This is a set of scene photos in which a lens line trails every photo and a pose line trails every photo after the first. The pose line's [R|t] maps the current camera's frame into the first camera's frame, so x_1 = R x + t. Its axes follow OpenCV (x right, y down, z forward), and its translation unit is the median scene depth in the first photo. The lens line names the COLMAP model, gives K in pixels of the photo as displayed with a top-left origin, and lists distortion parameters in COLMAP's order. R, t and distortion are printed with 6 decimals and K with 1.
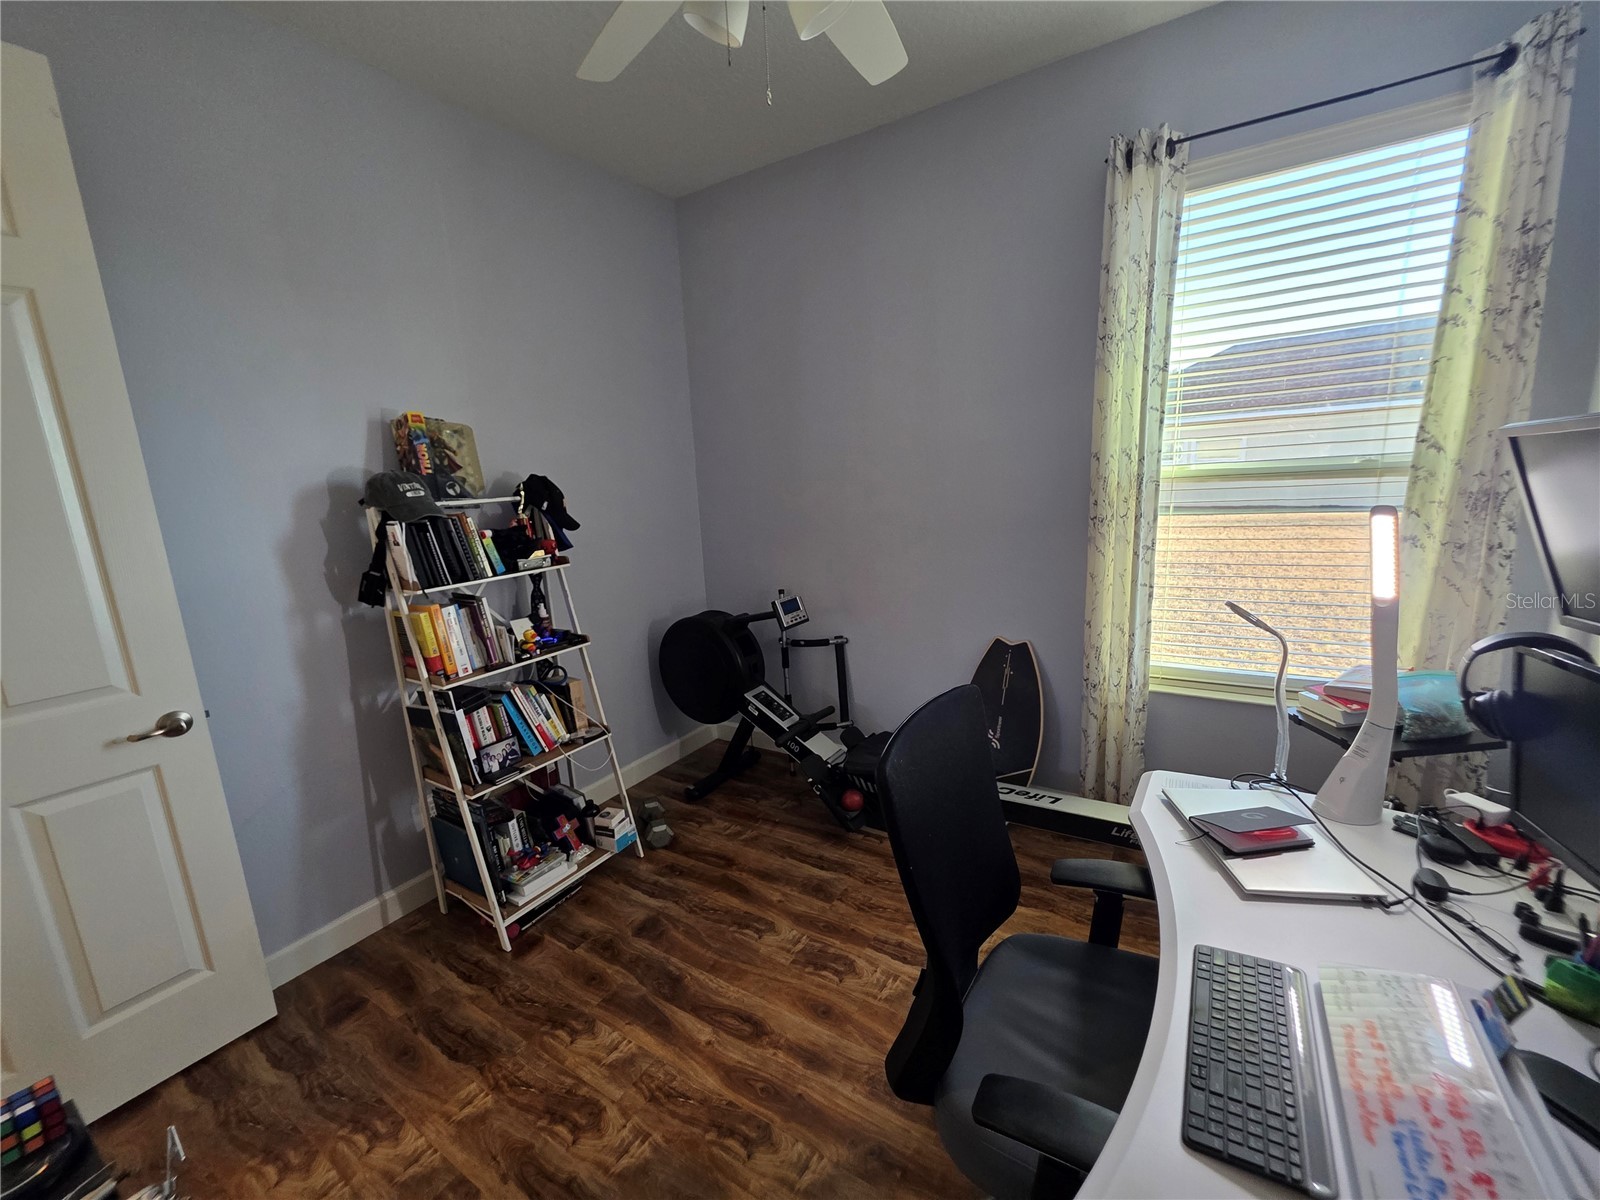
lens RADIAL K [[650.0, 0, 799.0], [0, 650.0, 606.0], [0, 0, 1]] dist [0.001949, -0.000181]
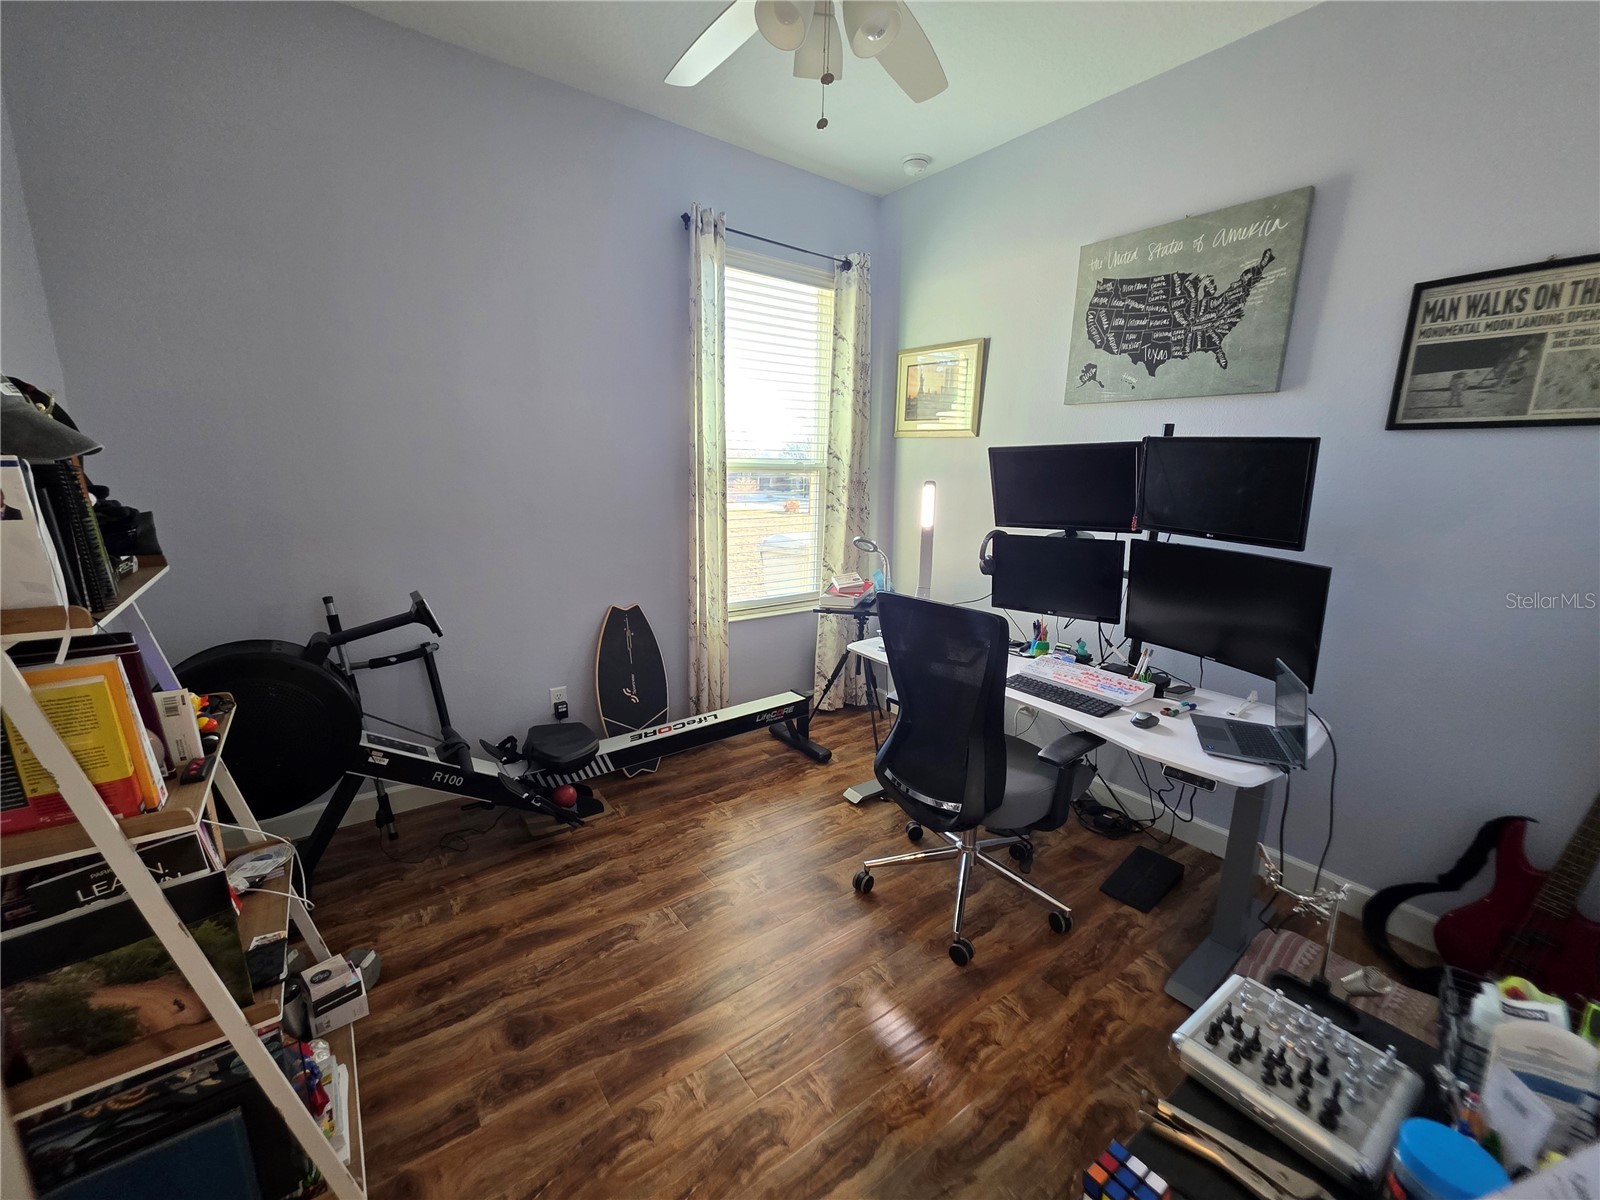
lens RADIAL K [[648.5, 0, 795.8], [0, 648.5, 607.1], [0, 0, 1]] dist [0.009300, -0.003206]
pose [[0.360078, -0.141678, 0.922101, -0.761122], [0.147207, 0.984648, 0.093804, -0.009195], [-0.921235, 0.101963, 0.375406, 0.391964]]
